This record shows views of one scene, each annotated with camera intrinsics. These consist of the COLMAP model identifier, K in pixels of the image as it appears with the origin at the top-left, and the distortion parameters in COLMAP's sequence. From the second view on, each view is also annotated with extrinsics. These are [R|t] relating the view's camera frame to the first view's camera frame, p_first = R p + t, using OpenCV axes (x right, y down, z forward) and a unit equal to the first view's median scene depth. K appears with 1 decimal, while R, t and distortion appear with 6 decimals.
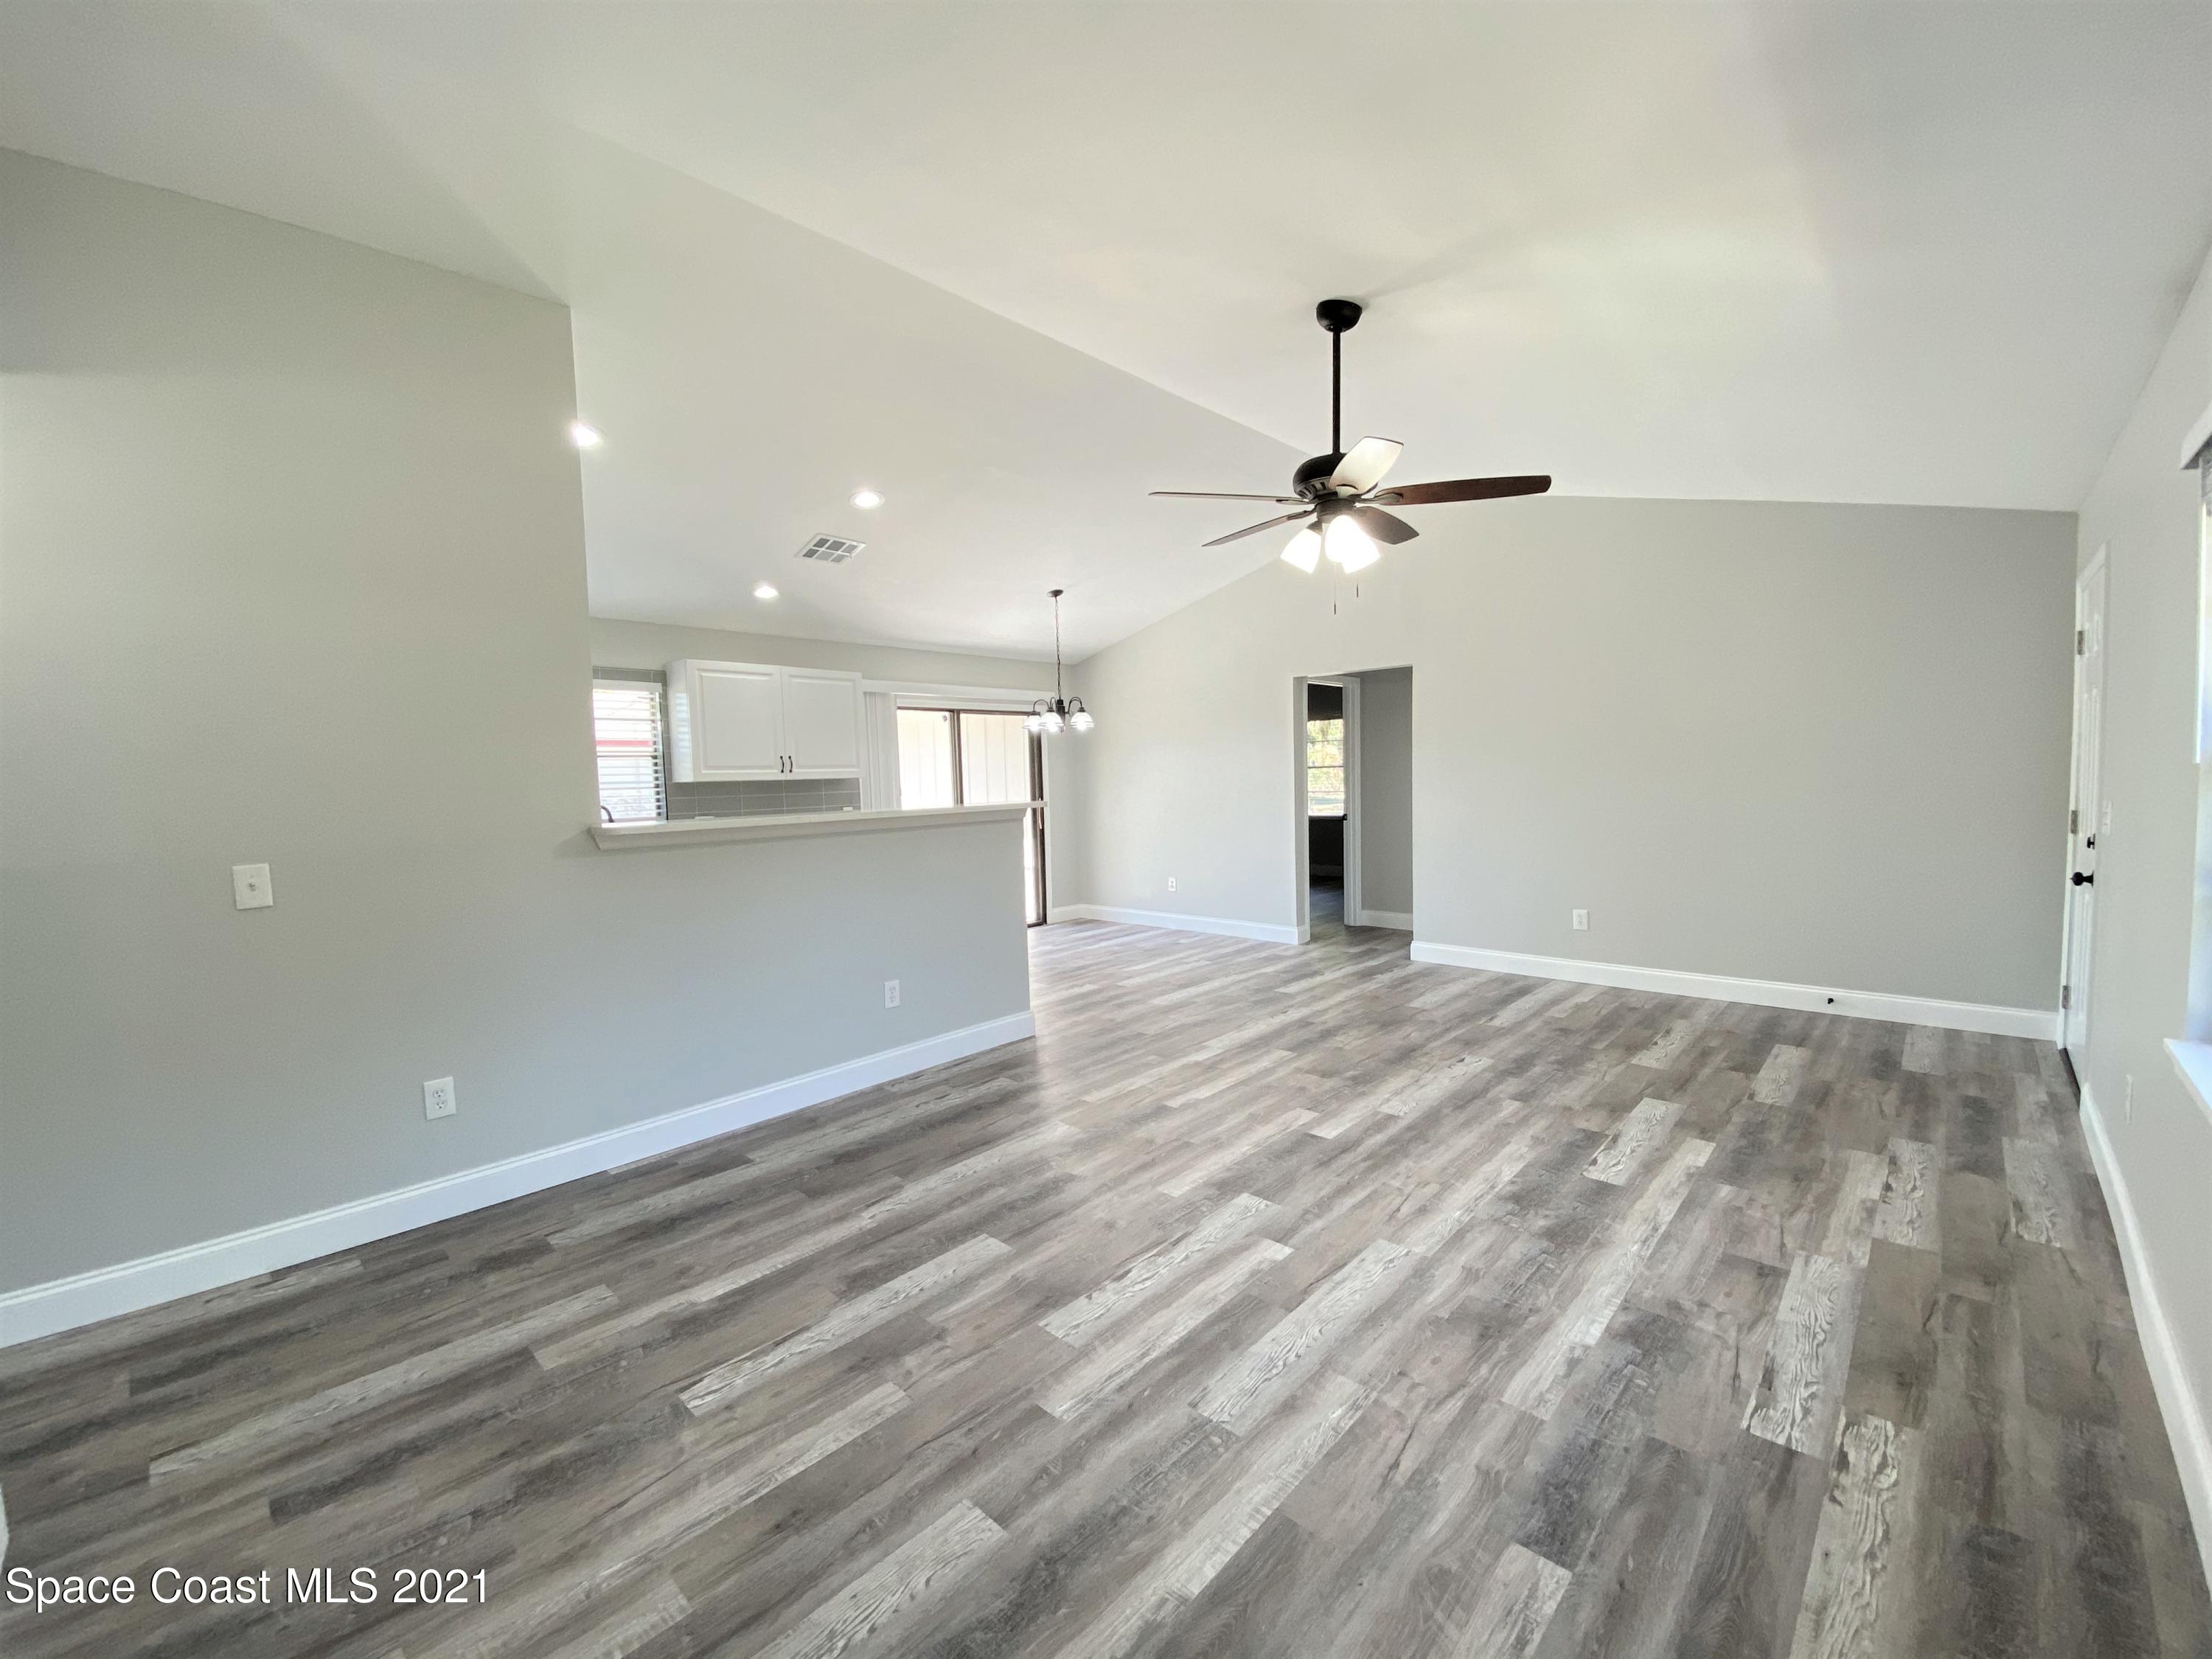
lens RADIAL K [[888.2, 0, 1111.2], [0, 888.2, 834.8], [0, 0, 1]] dist [0.019029, -0.018340]
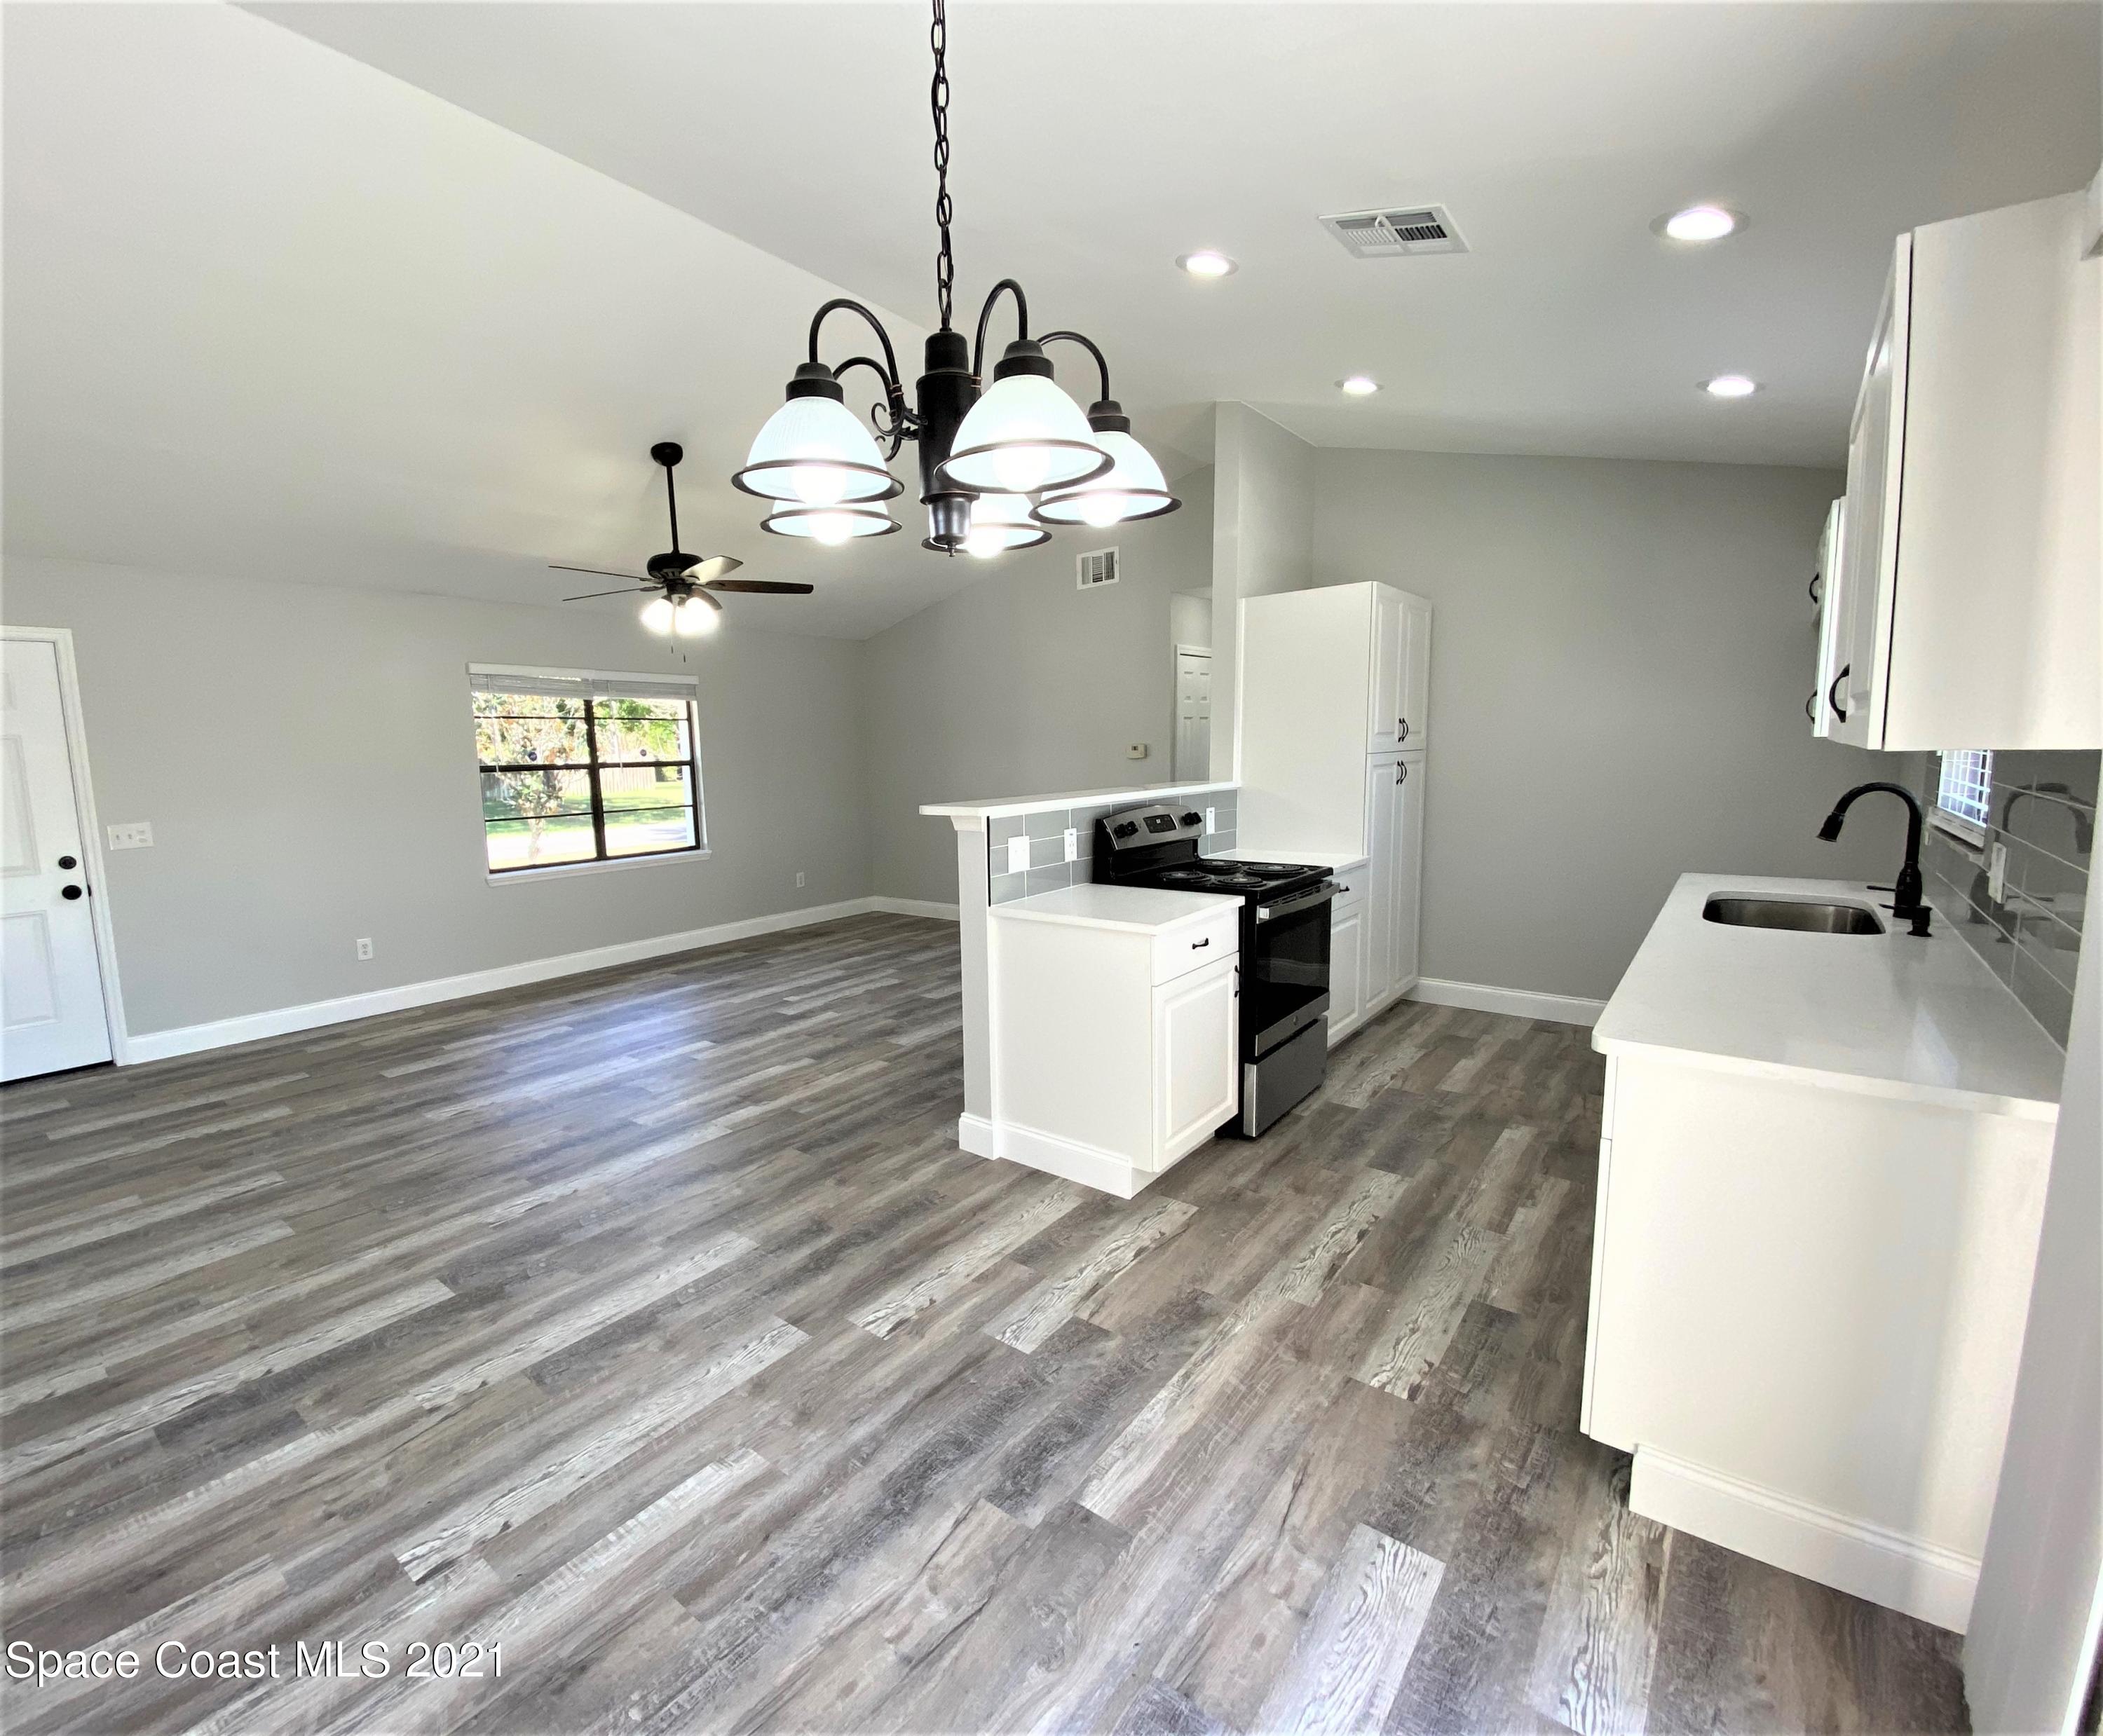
lens RADIAL K [[931.4, 0, 957.1], [0, 931.4, 869.8], [0, 0, 1]] dist [0.035690, -0.034408]
pose [[-0.996995, 0.063264, -0.044714, -0.078319], [0.053252, 0.978844, 0.197555, -0.150225], [0.056266, 0.194580, -0.979272, 1.988028]]
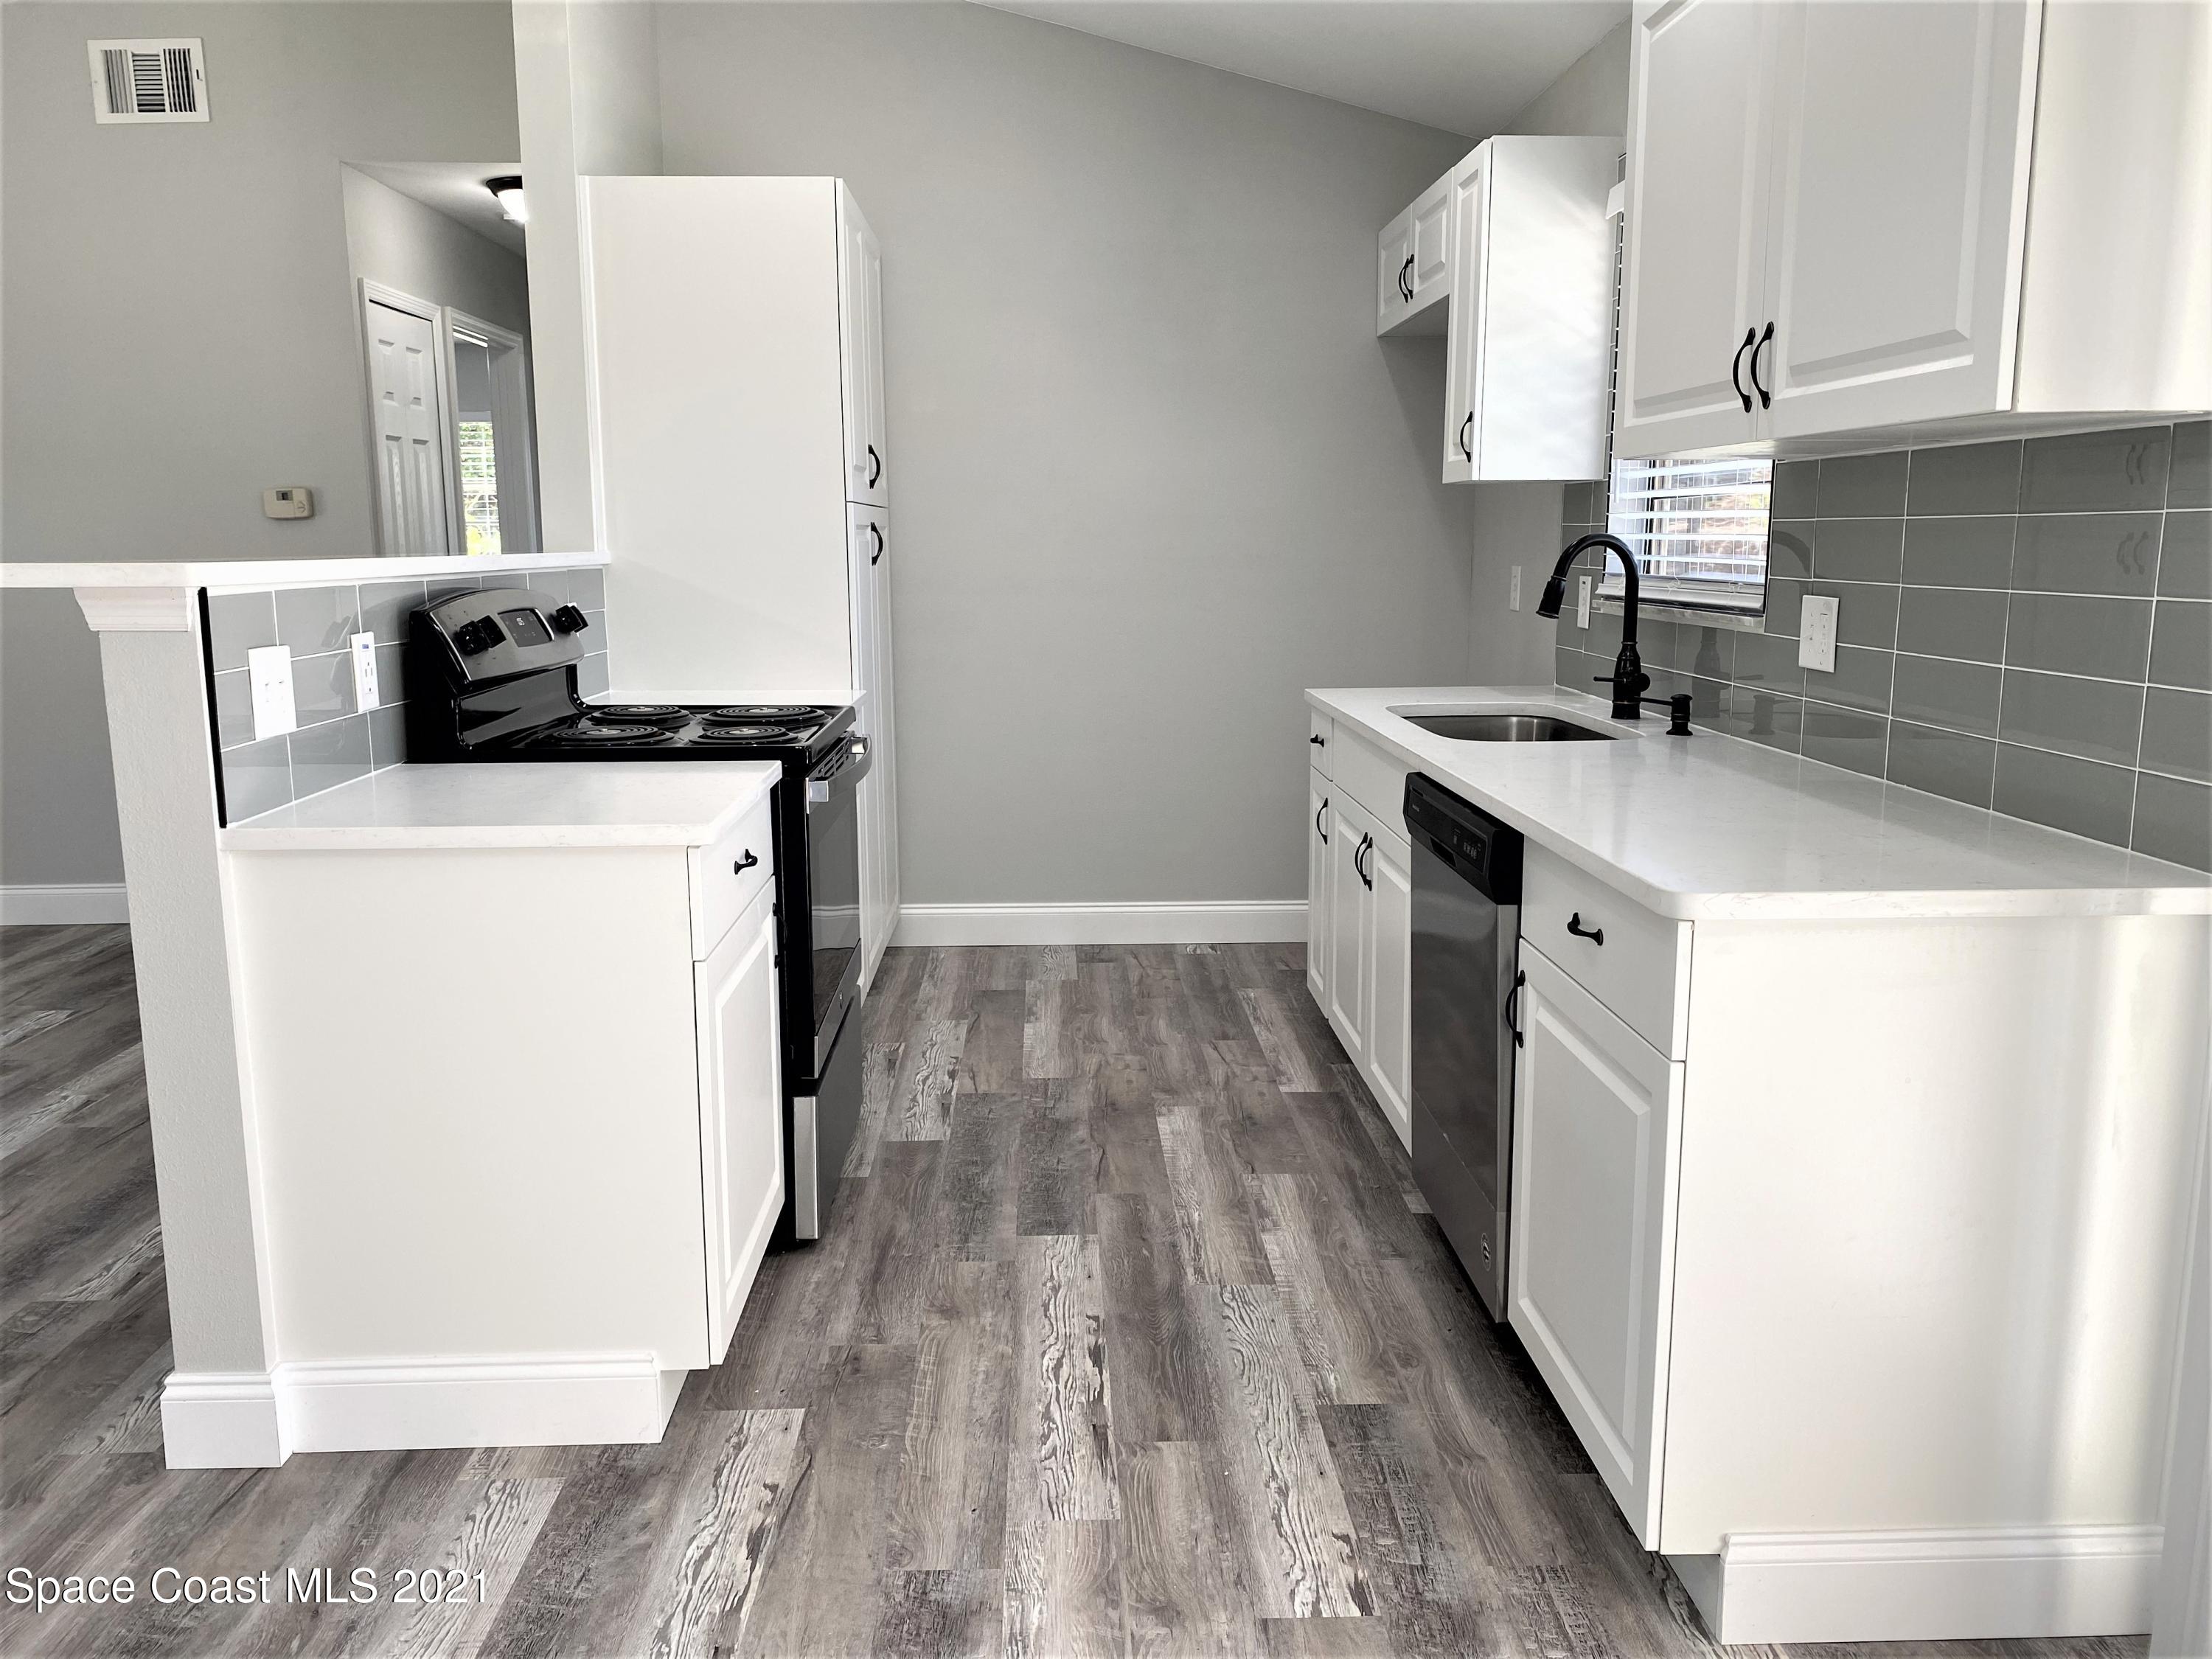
lens RADIAL K [[1669.6, 0, 1103.0], [0, 1669.6, 814.7], [0, 0, 1]] dist [0.012733, 0.001258]
pose [[-0.702025, 0.148827, -0.696427, 0.042070], [-0.024911, 0.972189, 0.232868, -0.099470], [0.711716, 0.180828, -0.678794, 1.793594]]
